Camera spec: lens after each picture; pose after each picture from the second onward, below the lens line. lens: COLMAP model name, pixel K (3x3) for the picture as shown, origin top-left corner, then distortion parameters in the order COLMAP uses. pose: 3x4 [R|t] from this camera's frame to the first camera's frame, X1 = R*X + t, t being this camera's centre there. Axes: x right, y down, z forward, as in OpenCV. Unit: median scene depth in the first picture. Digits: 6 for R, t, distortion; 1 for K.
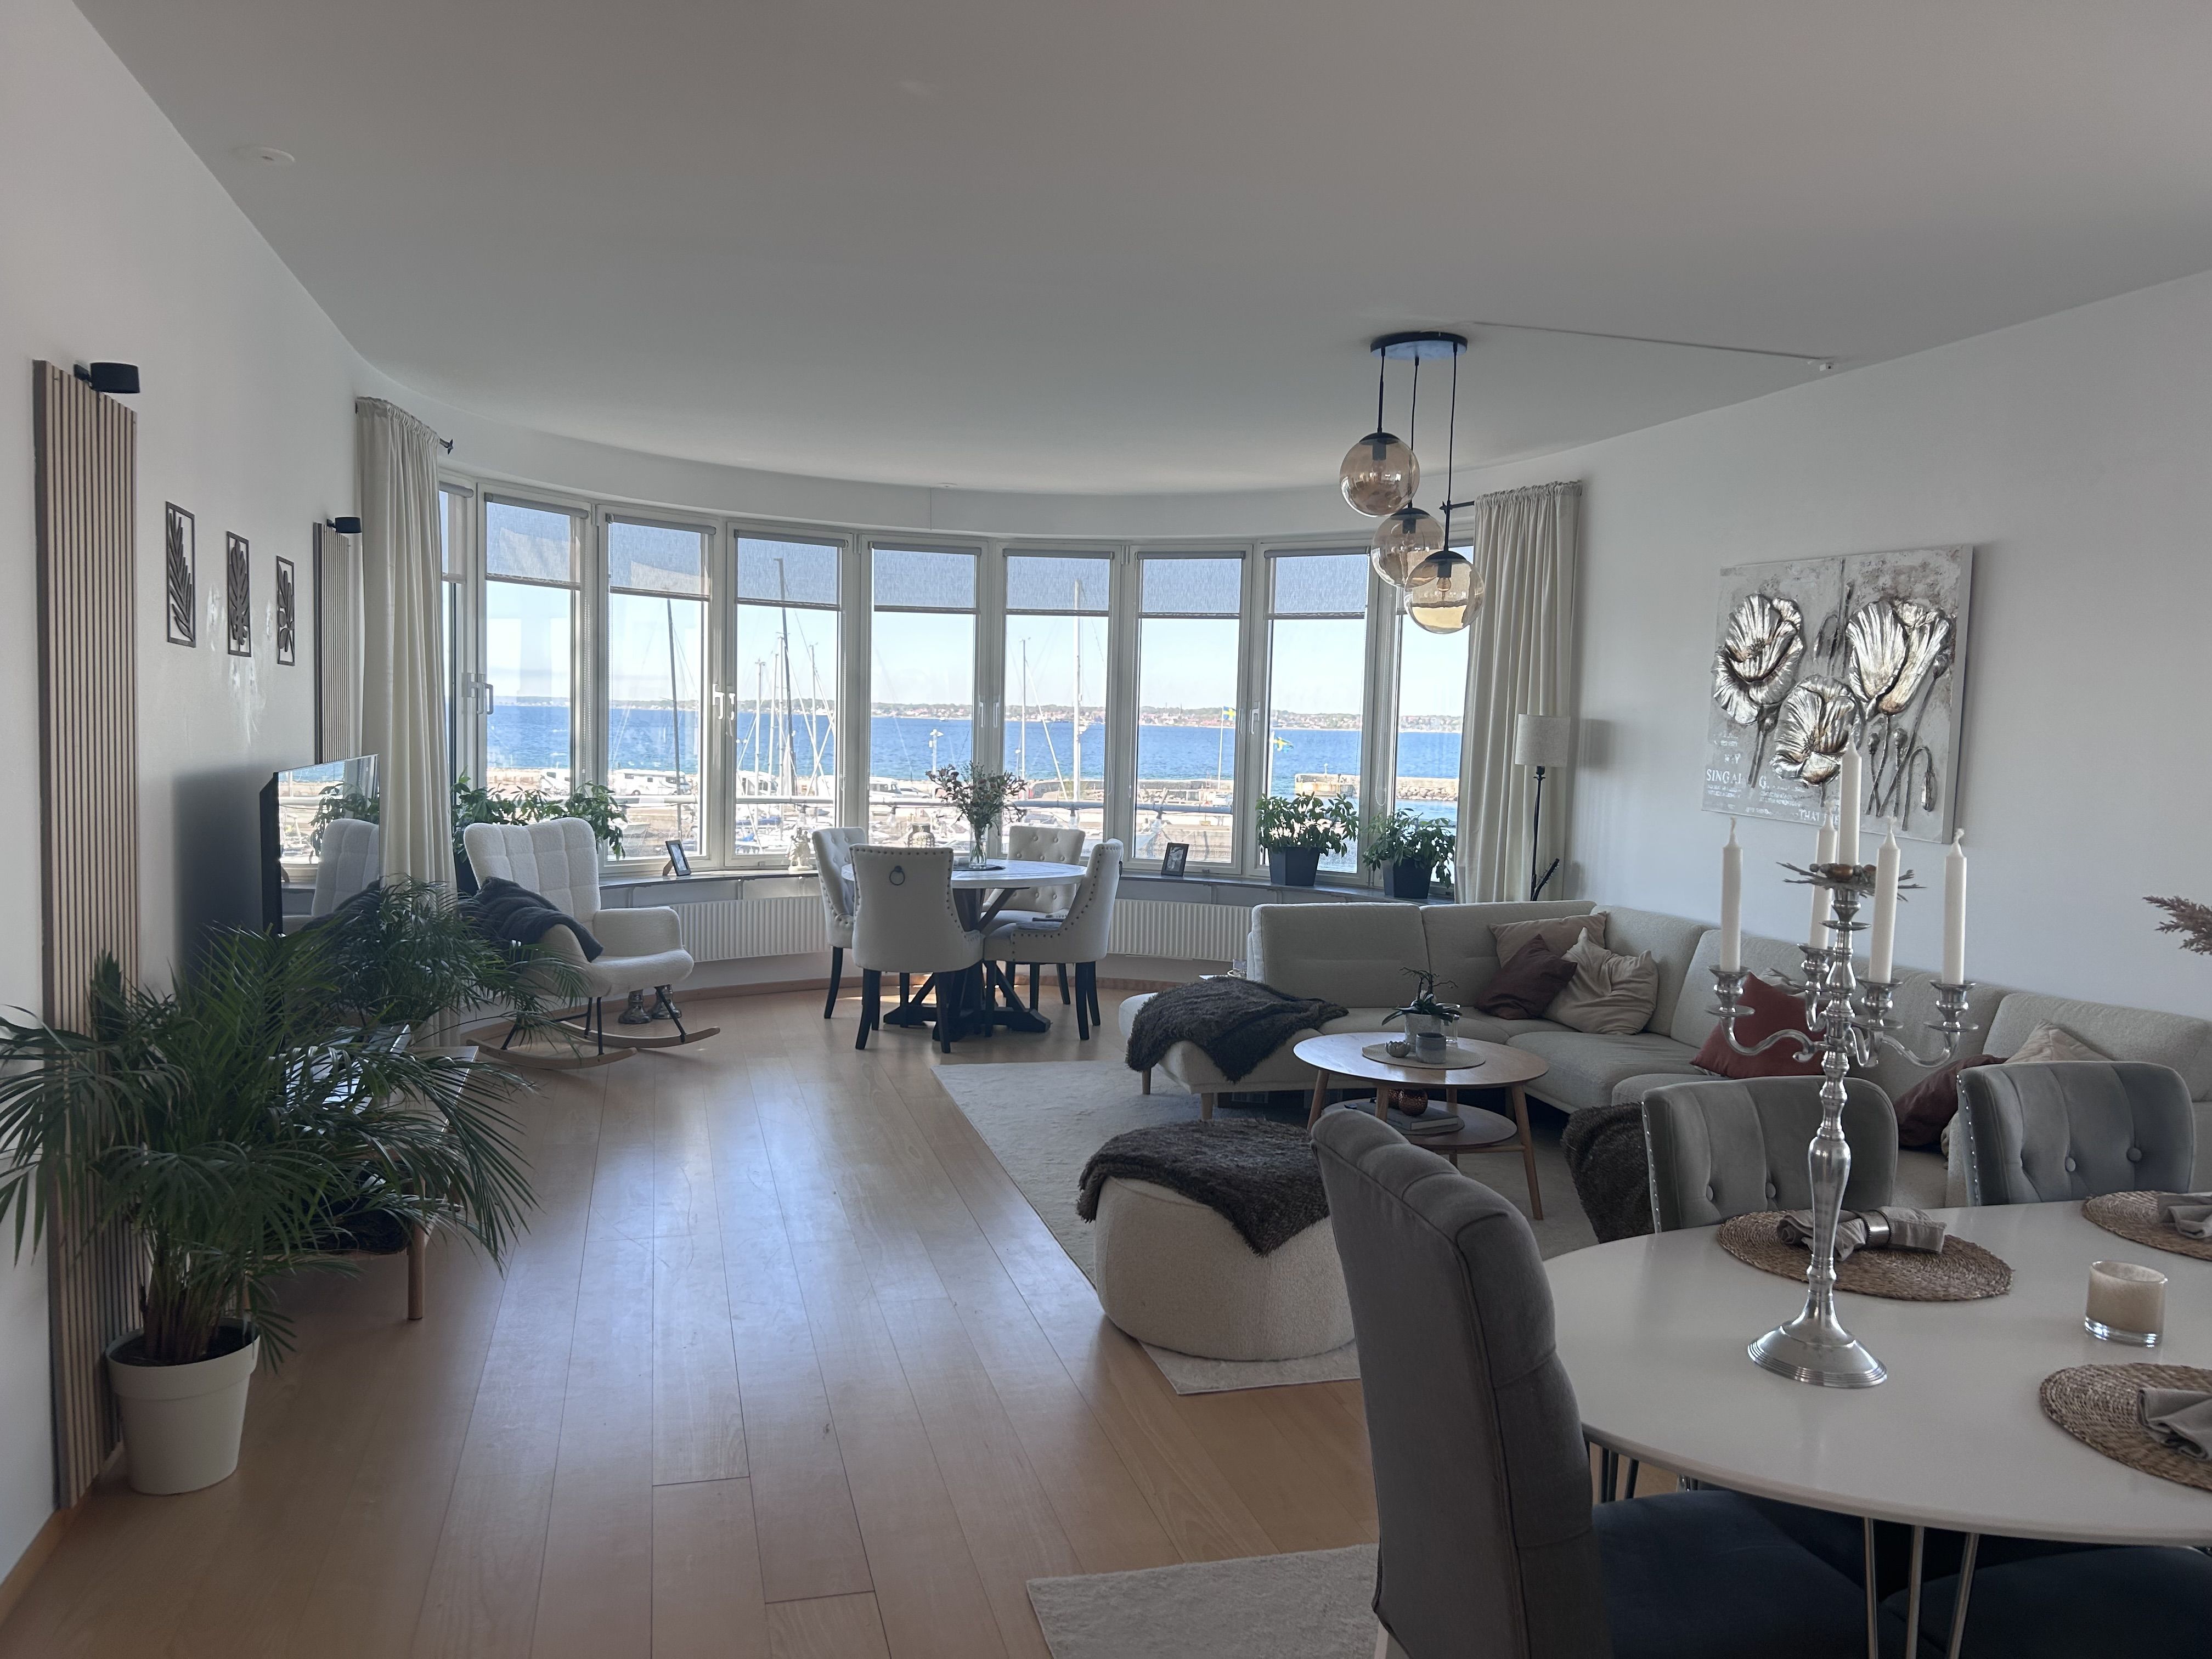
lens RADIAL K [[1674.9, 0, 1099.9], [0, 1674.9, 831.1], [0, 0, 1]] dist [0.041307, -0.017320]
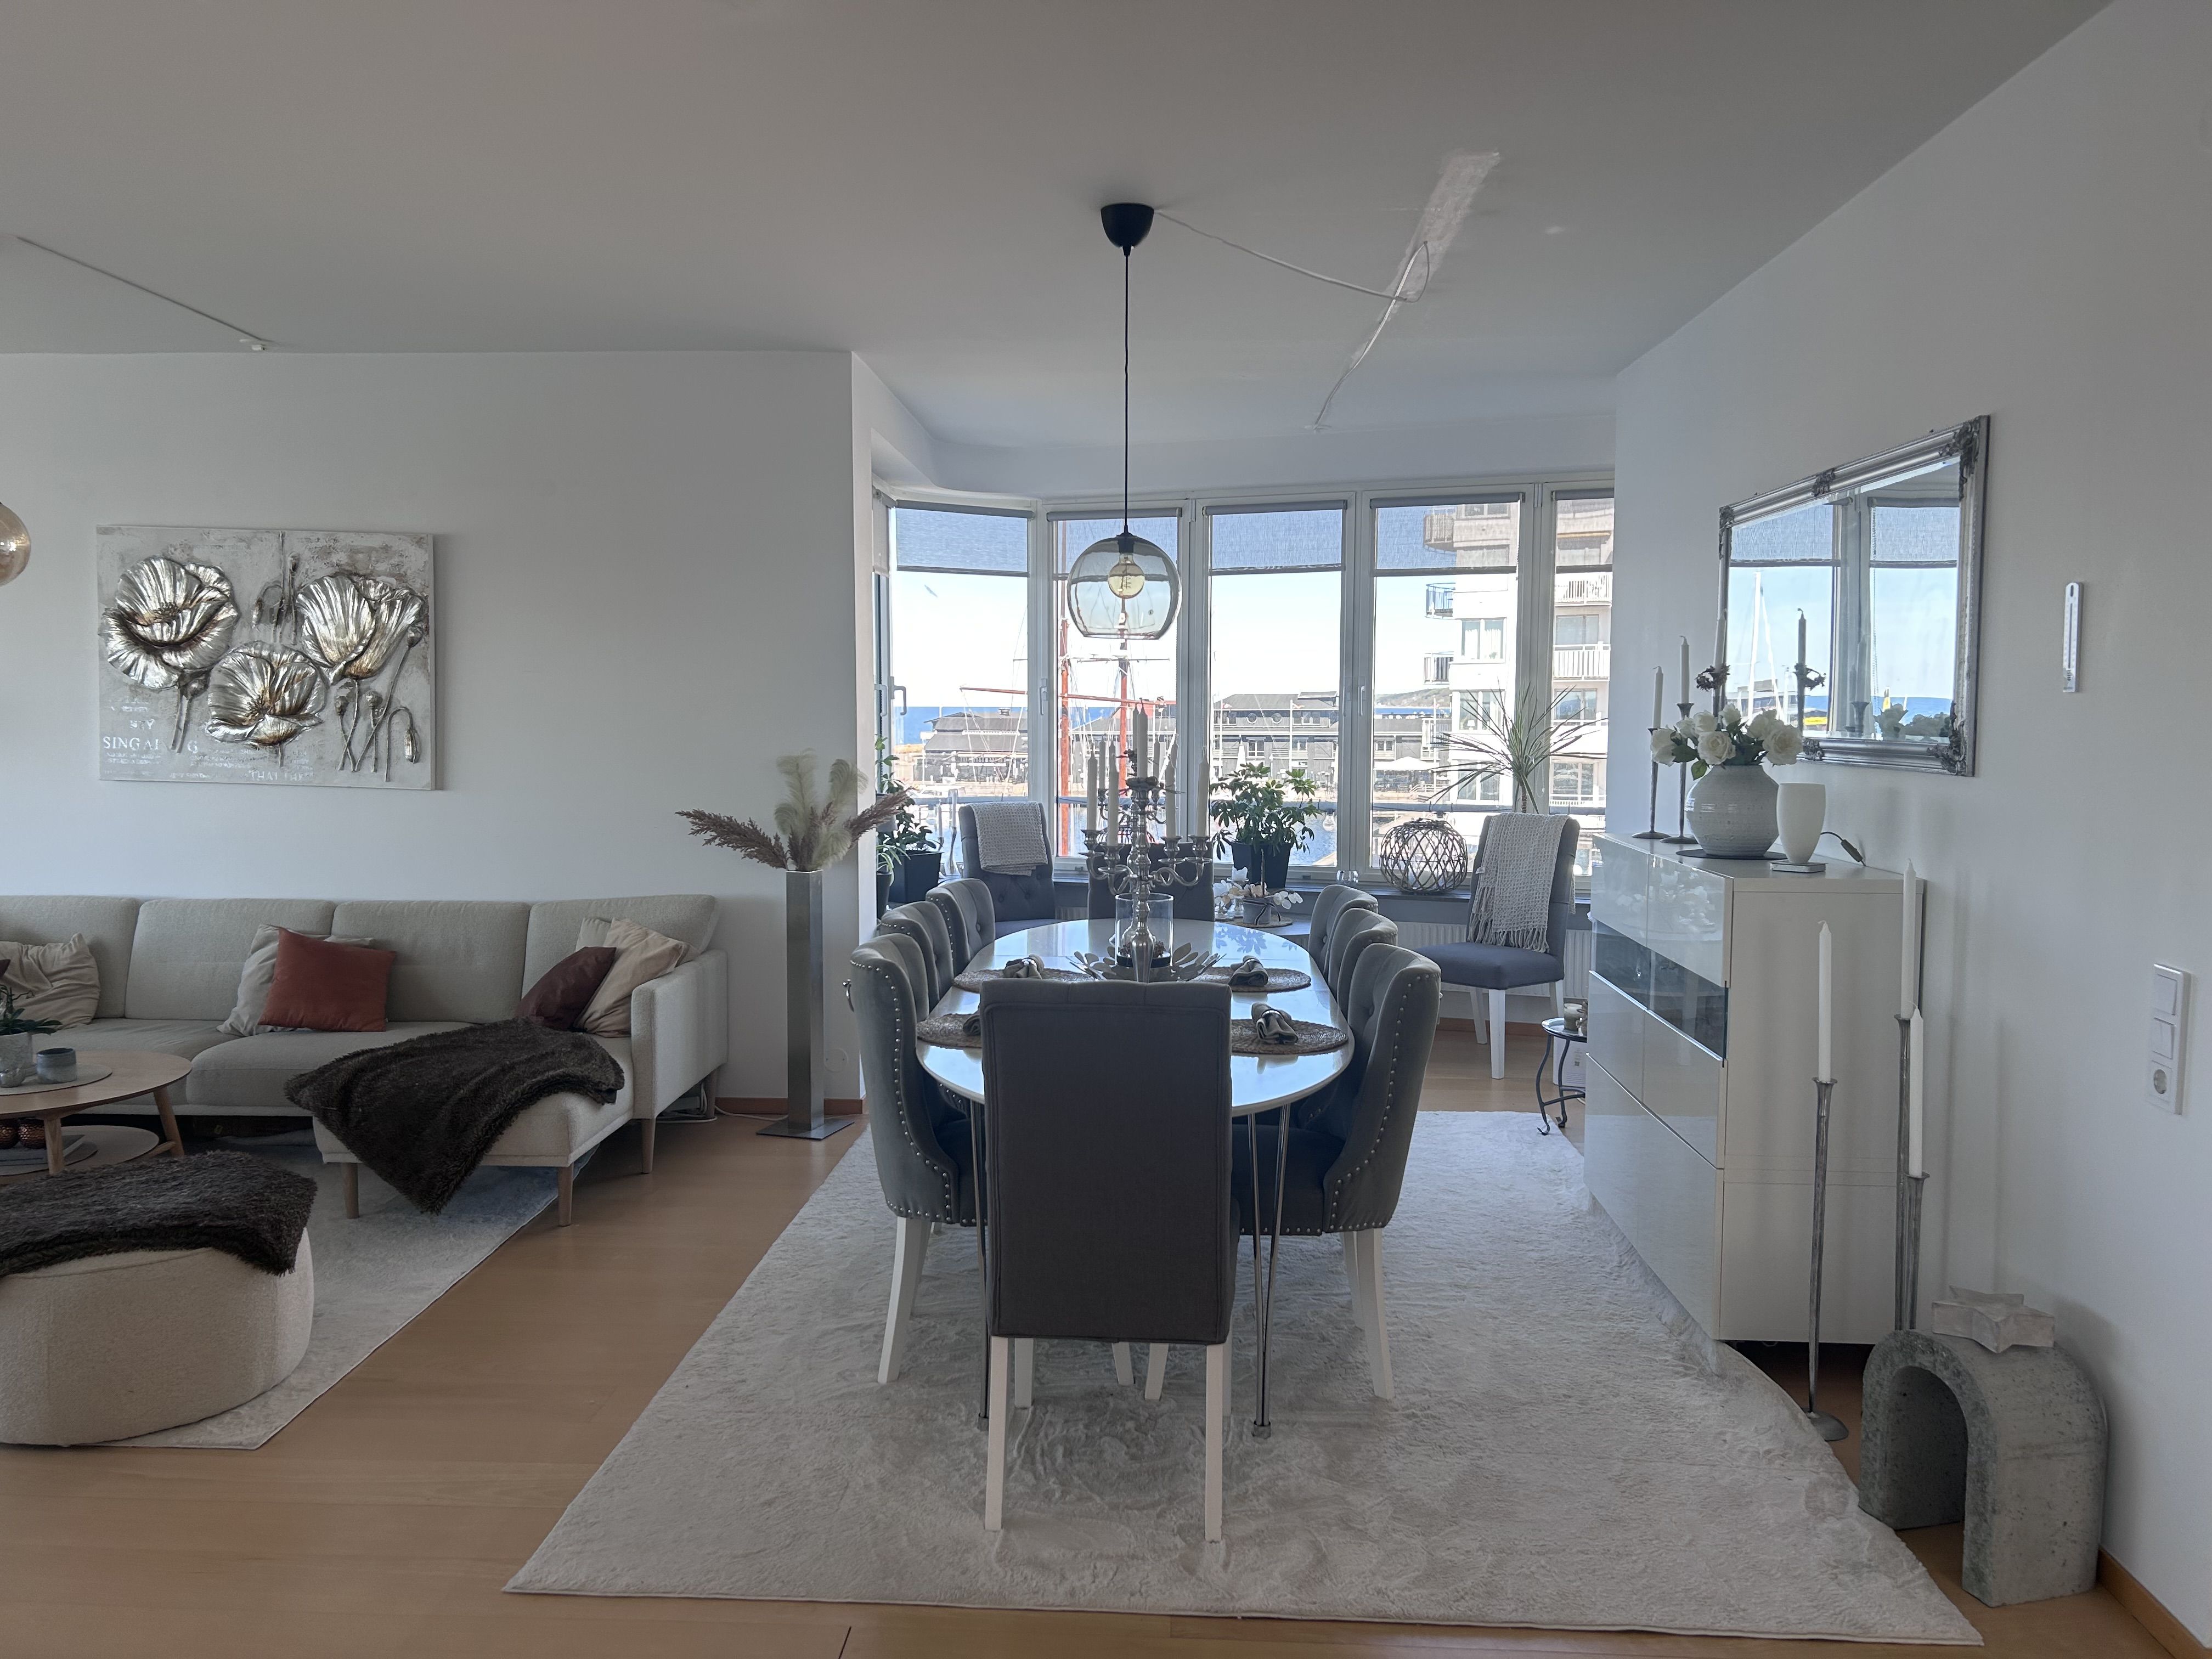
lens RADIAL K [[1674.9, 0, 1093.4], [0, 1674.9, 830.7], [0, 0, 1]] dist [0.041307, -0.017320]
pose [[0.308758, -0.098068, 0.946071, -0.423540], [0.071691, 0.994240, 0.079665, -0.022431], [-0.948435, 0.043227, 0.314010, 0.186393]]
